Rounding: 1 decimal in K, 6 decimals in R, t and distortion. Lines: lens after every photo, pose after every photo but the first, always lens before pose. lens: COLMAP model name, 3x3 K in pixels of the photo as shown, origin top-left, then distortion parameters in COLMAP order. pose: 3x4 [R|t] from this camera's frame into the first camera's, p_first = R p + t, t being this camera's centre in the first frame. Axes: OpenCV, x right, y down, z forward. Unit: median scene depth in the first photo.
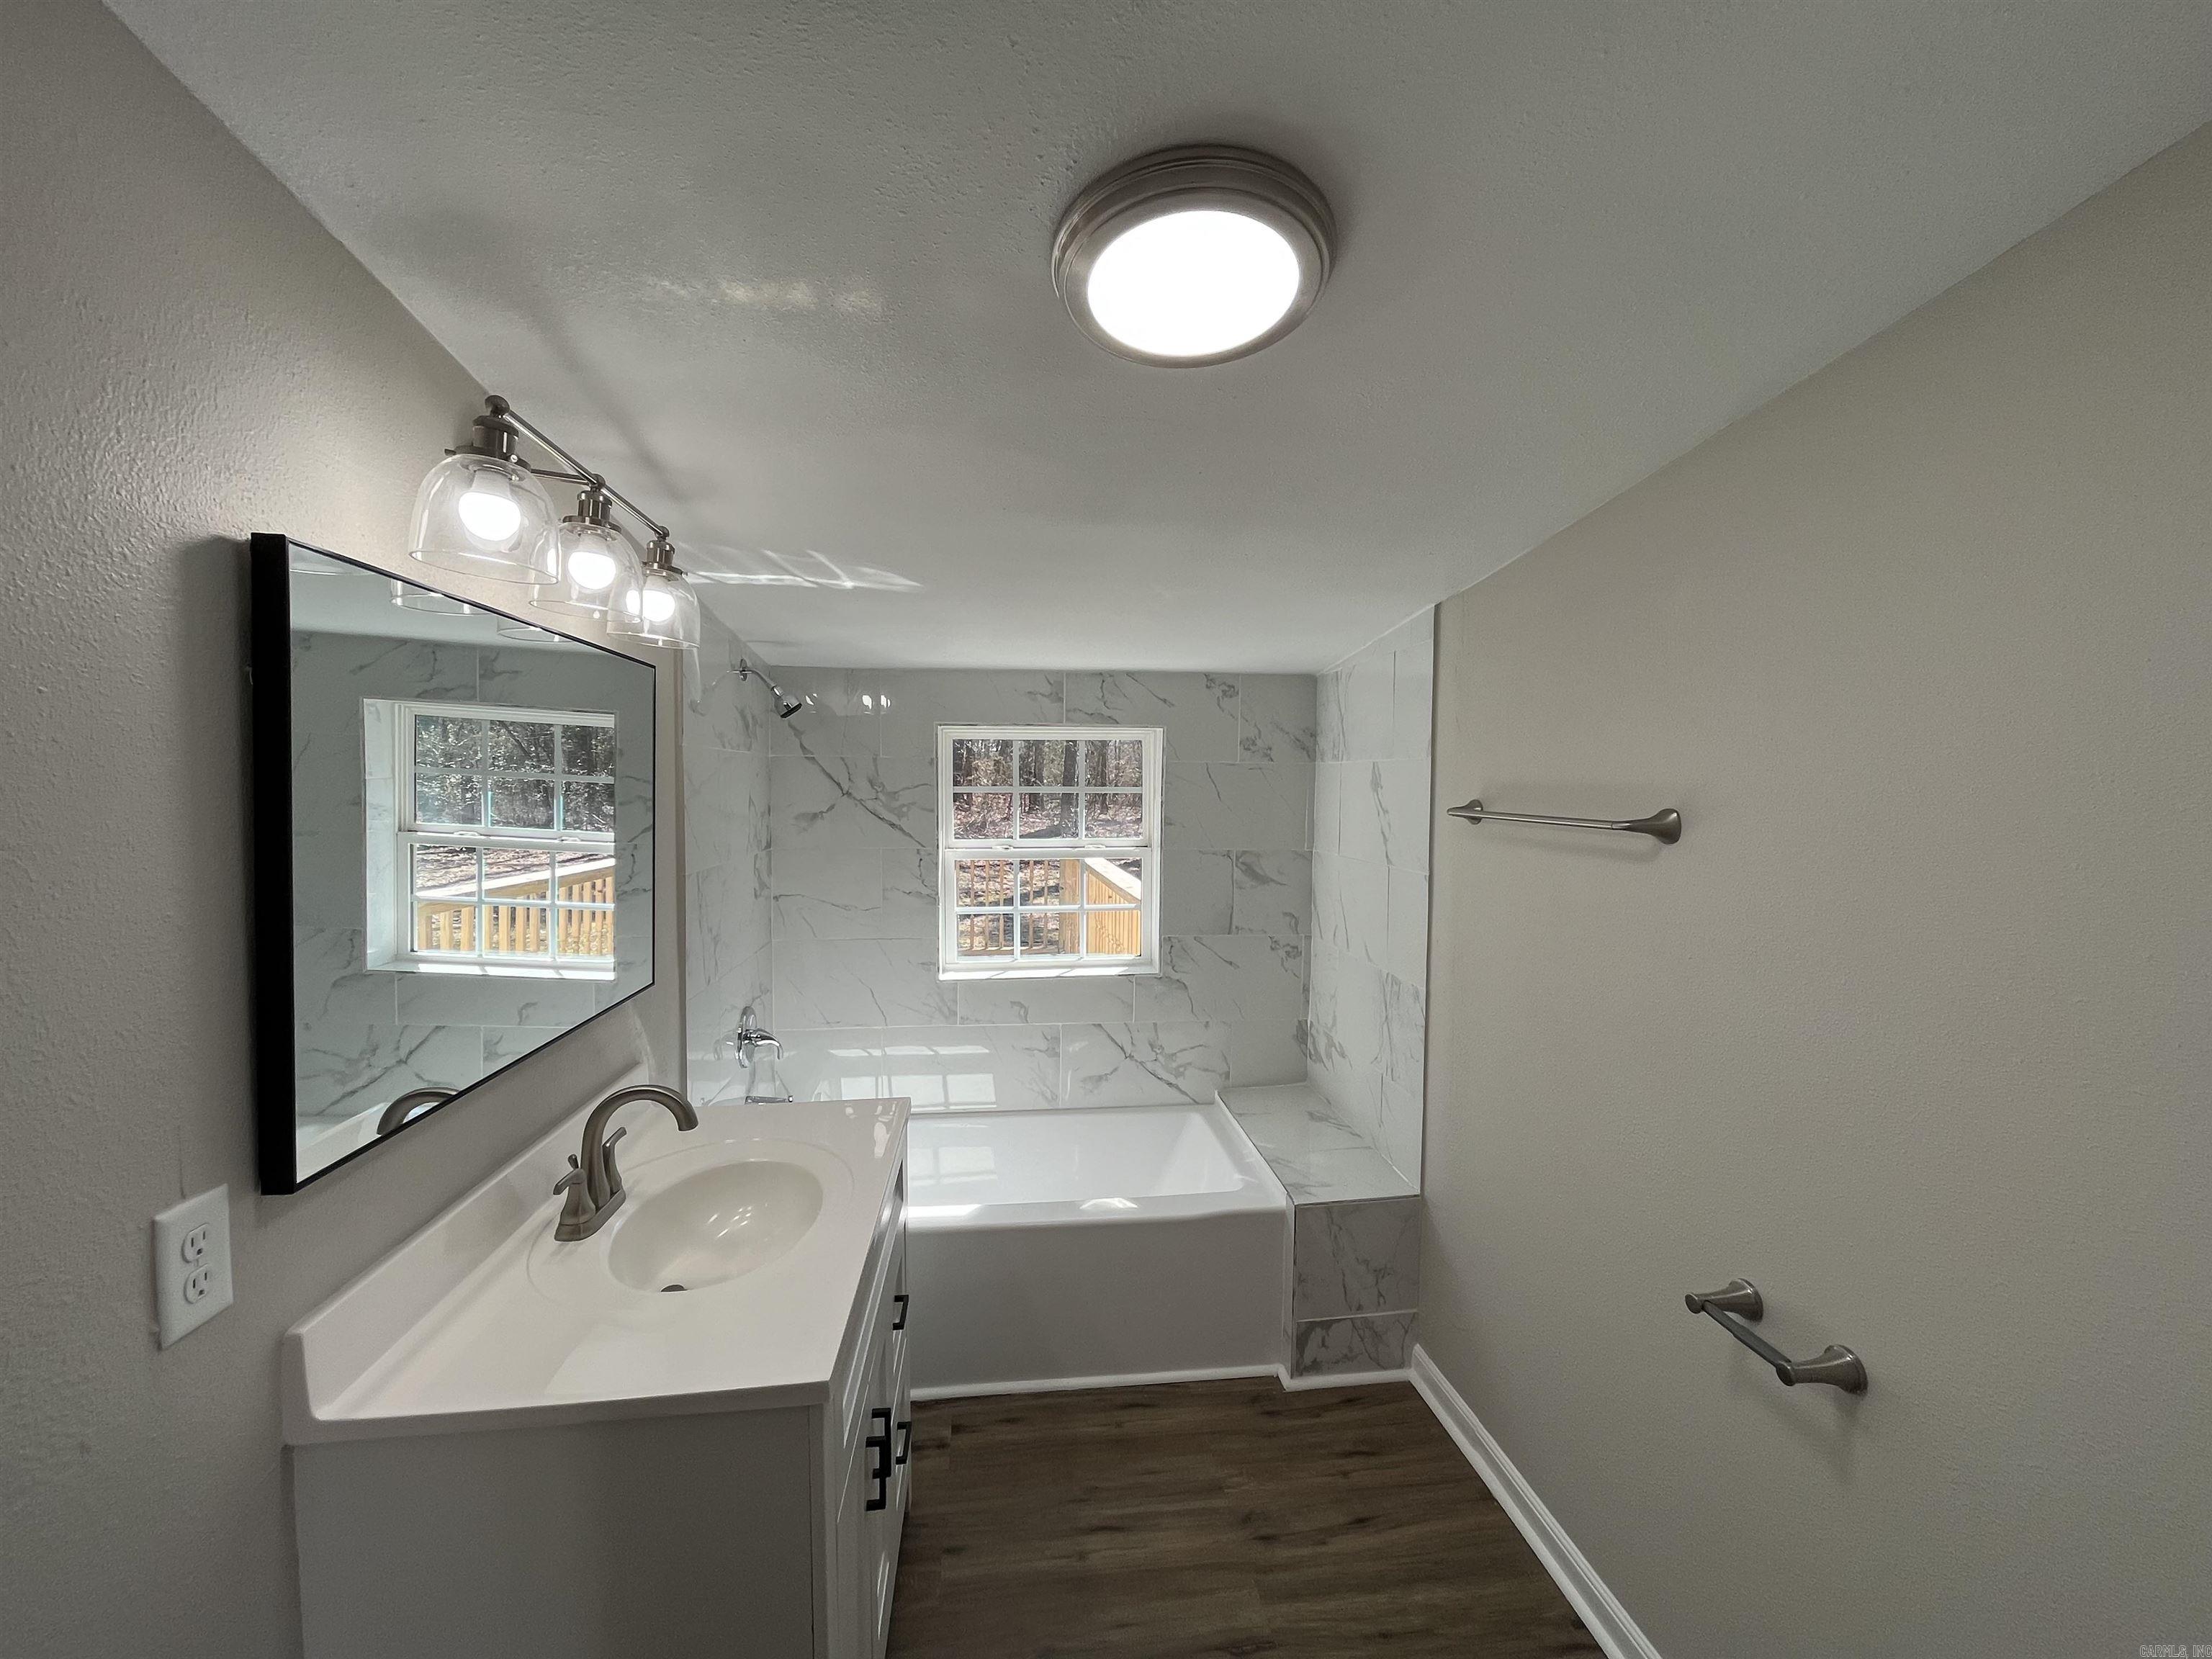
lens RADIAL K [[893.7, 0, 1112.7], [0, 893.7, 826.7], [0, 0, 1]] dist [-0.000552, -0.000076]
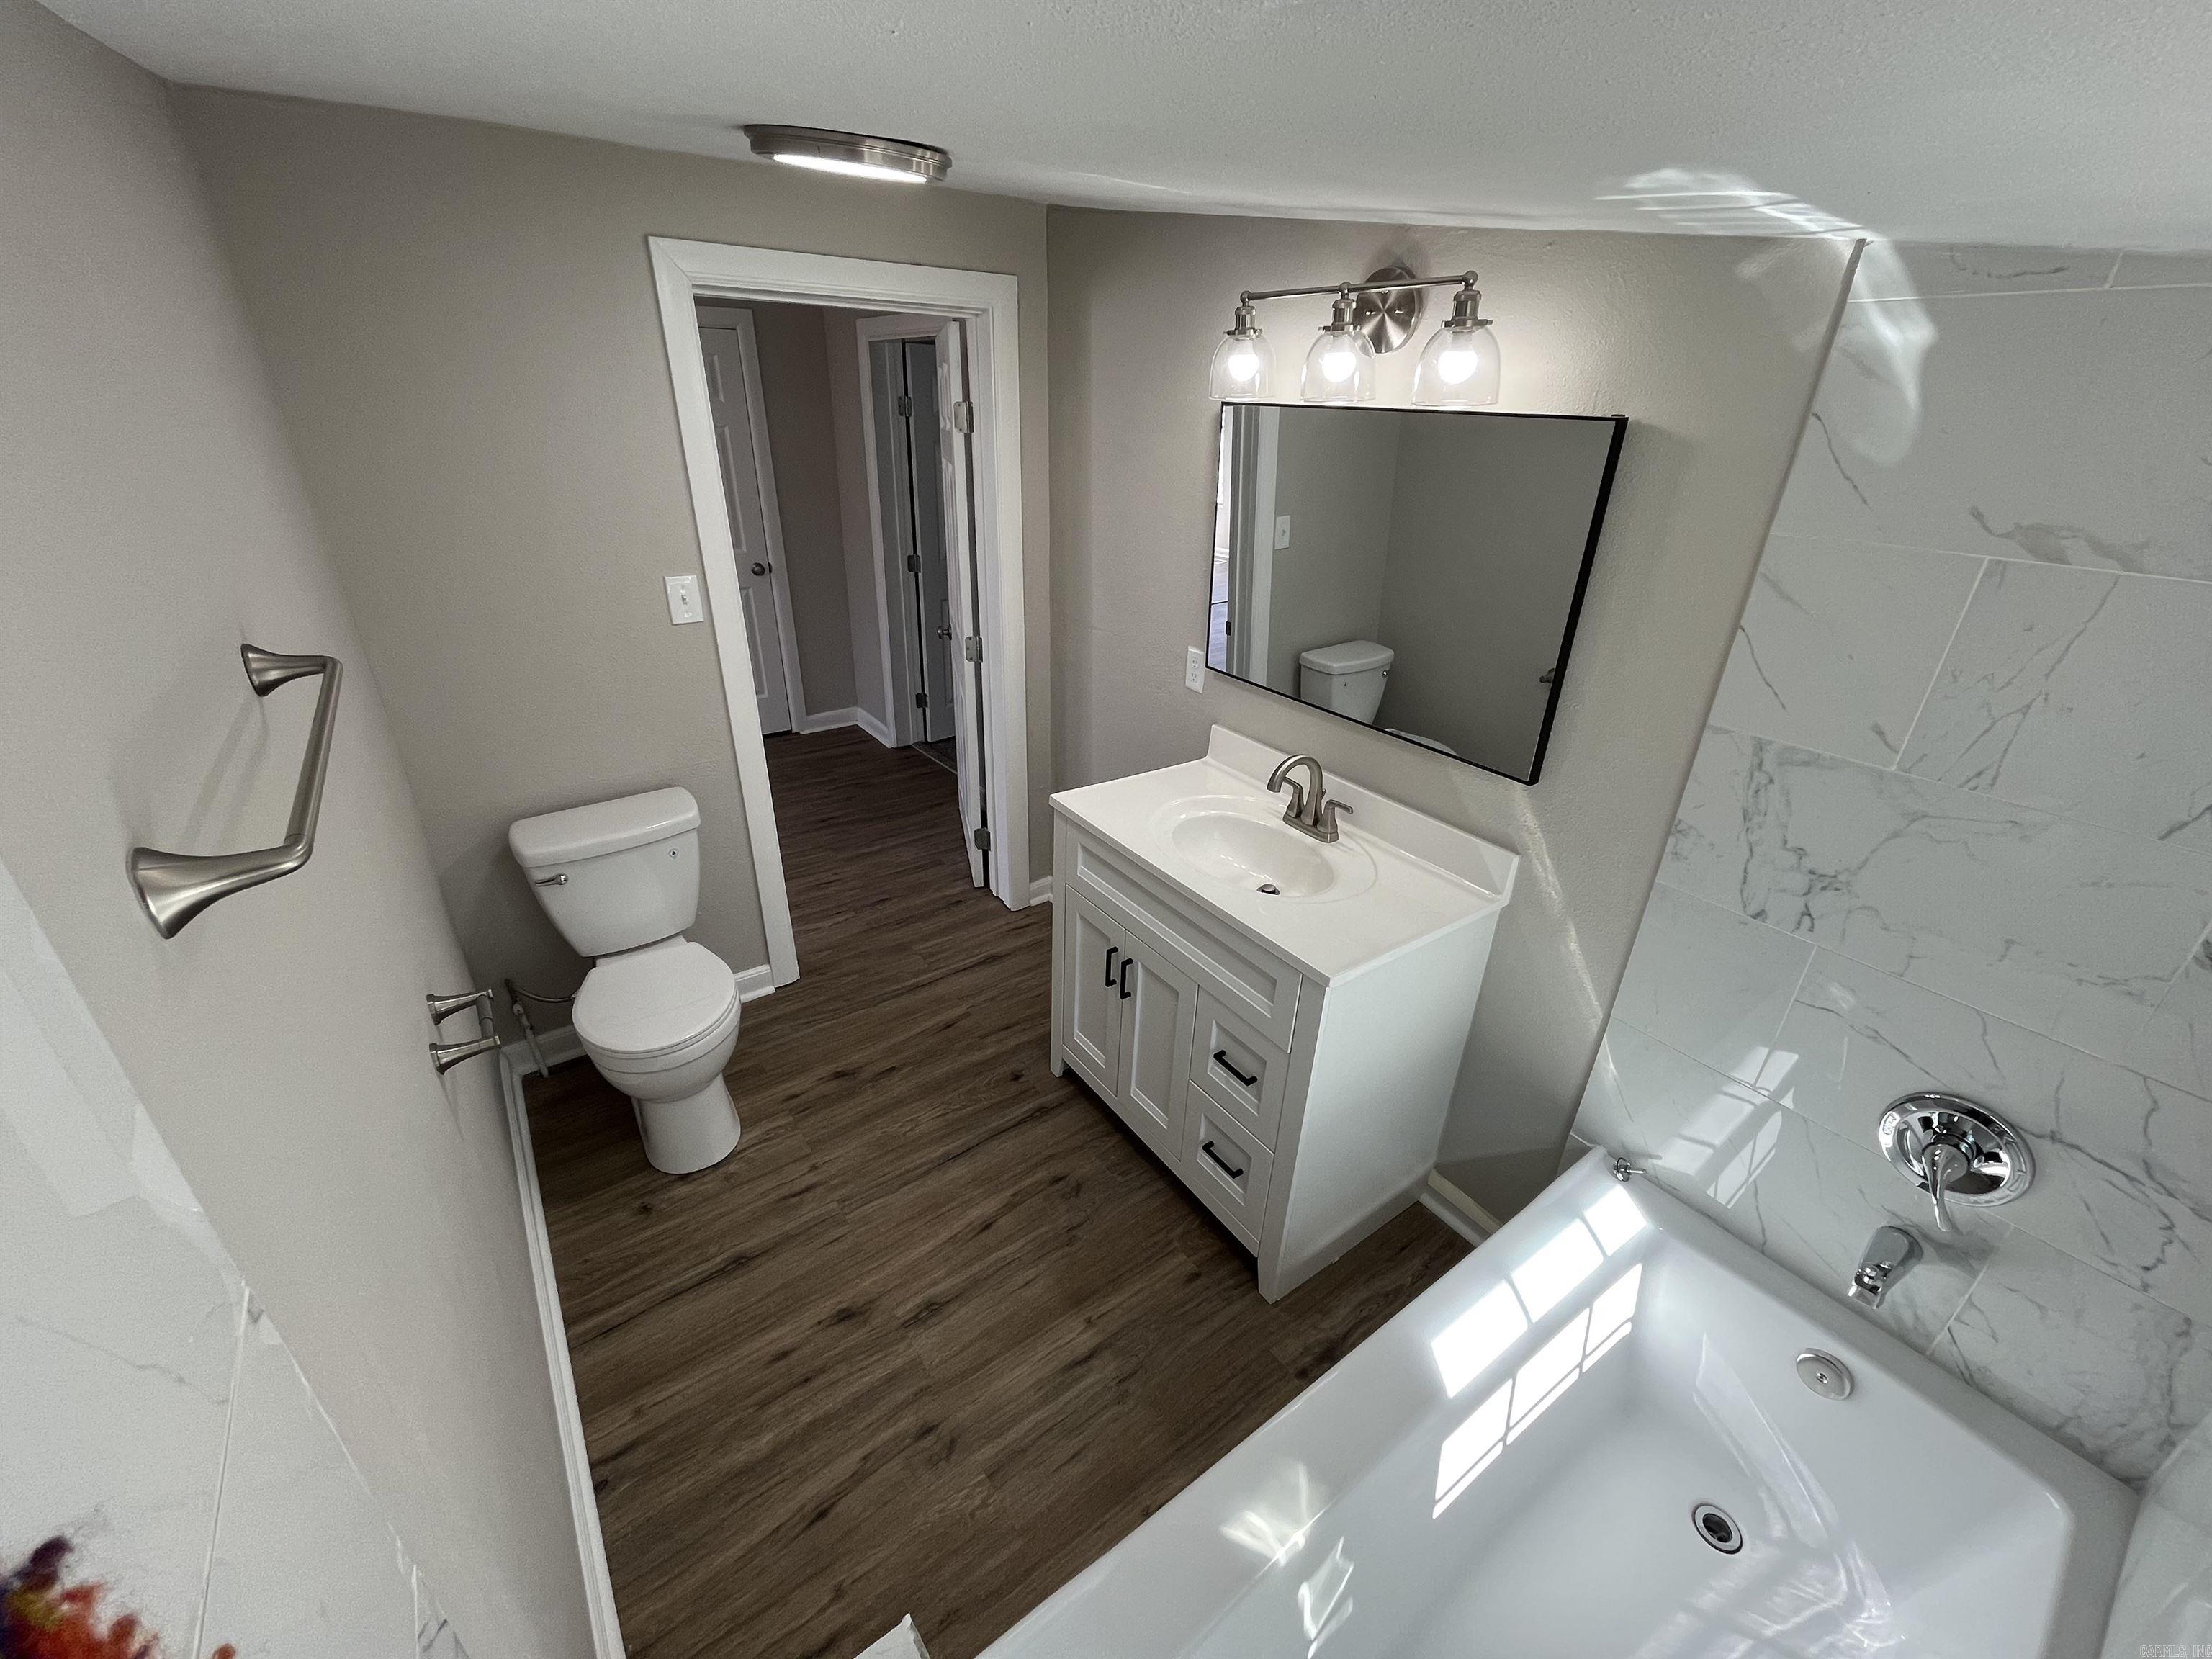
lens RADIAL K [[893.7, 0, 1104.5], [0, 893.7, 821.1], [0, 0, 1]] dist [-0.000552, -0.000076]
pose [[-0.879523, 0.178537, -0.441094, 0.311862], [-0.056257, 0.881435, 0.468943, -0.213563], [0.472520, 0.437261, -0.765198, 1.552908]]
